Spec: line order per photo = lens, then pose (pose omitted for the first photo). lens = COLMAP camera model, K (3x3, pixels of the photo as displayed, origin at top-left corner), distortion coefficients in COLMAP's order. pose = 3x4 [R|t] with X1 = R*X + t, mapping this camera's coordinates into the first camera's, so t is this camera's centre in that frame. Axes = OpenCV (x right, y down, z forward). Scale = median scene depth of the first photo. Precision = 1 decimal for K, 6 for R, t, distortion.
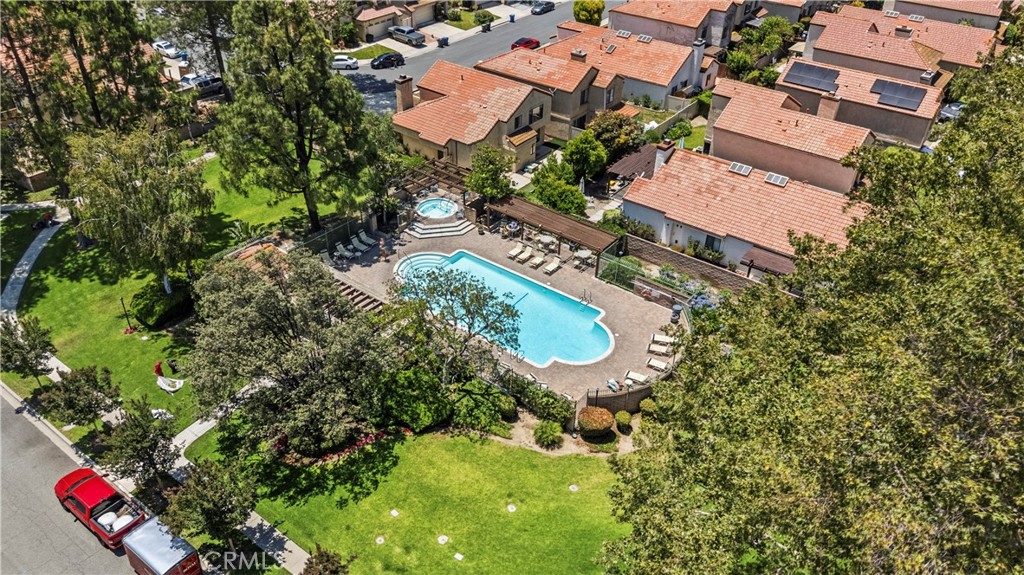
lens RADIAL K [[747.0, 0, 504.7], [0, 747.0, 287.9], [0, 0, 1]] dist [0.088871, -0.118841]
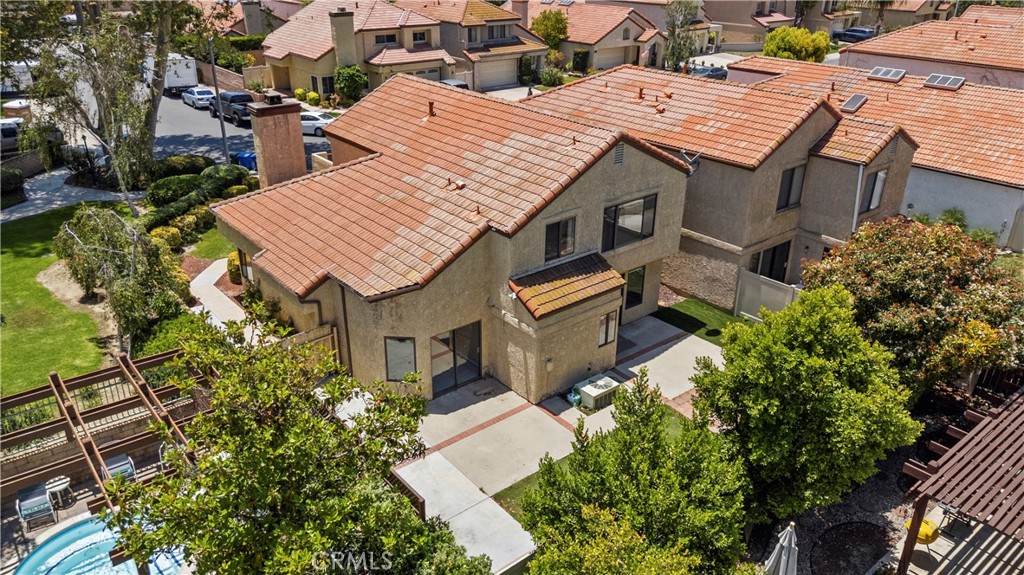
lens RADIAL K [[747.0, 0, 504.7], [0, 747.0, 287.9], [0, 0, 1]] dist [0.088871, -0.118841]
pose [[0.973063, 0.088438, -0.212900, 0.063058], [-0.124788, 0.978560, -0.163854, -0.153745], [0.193845, 0.186008, 0.963237, 0.727740]]
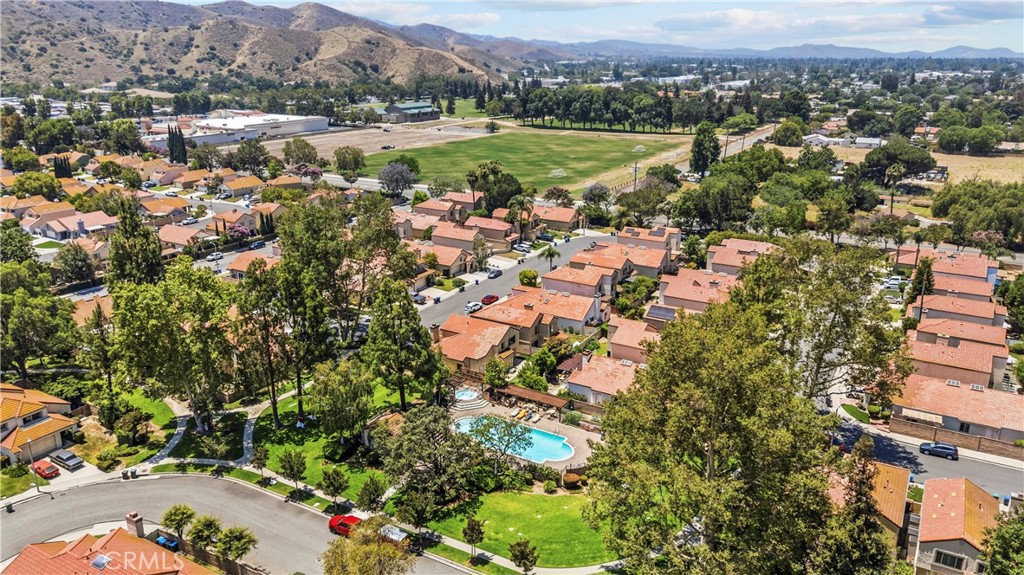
lens RADIAL K [[747.0, 0, 504.7], [0, 747.0, 287.9], [0, 0, 1]] dist [0.088871, -0.118841]
pose [[0.992224, -0.049997, 0.113980, -0.176275], [0.081550, 0.952965, -0.291901, 0.166995], [-0.094025, 0.298927, 0.949633, -0.728344]]
